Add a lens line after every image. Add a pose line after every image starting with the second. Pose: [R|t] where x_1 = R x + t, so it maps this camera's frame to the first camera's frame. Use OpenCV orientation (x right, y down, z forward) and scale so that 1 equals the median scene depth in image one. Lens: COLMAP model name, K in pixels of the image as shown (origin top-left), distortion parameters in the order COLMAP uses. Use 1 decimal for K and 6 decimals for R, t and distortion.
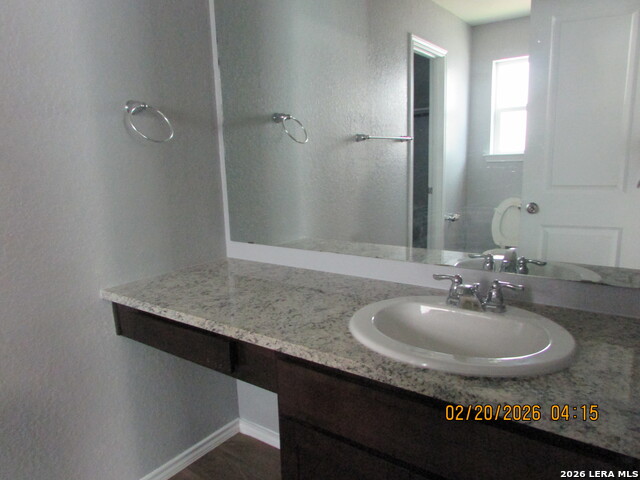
lens RADIAL K [[459.7, 0, 318.0], [0, 459.7, 243.1], [0, 0, 1]] dist [-0.034914, 0.018527]
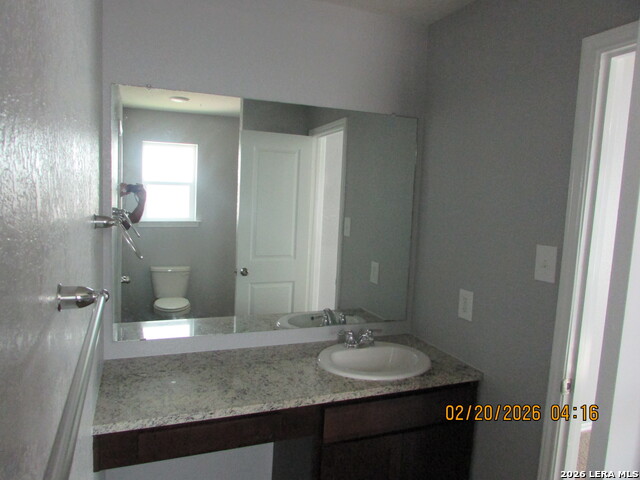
lens RADIAL K [[459.7, 0, 318.6], [0, 459.7, 239.0], [0, 0, 1]] dist [-0.034914, 0.018527]
pose [[0.523046, -0.031336, 0.851728, -1.164211], [0.100505, 0.994619, -0.025128, -0.231435], [-0.846358, 0.098746, 0.523381, 0.132946]]
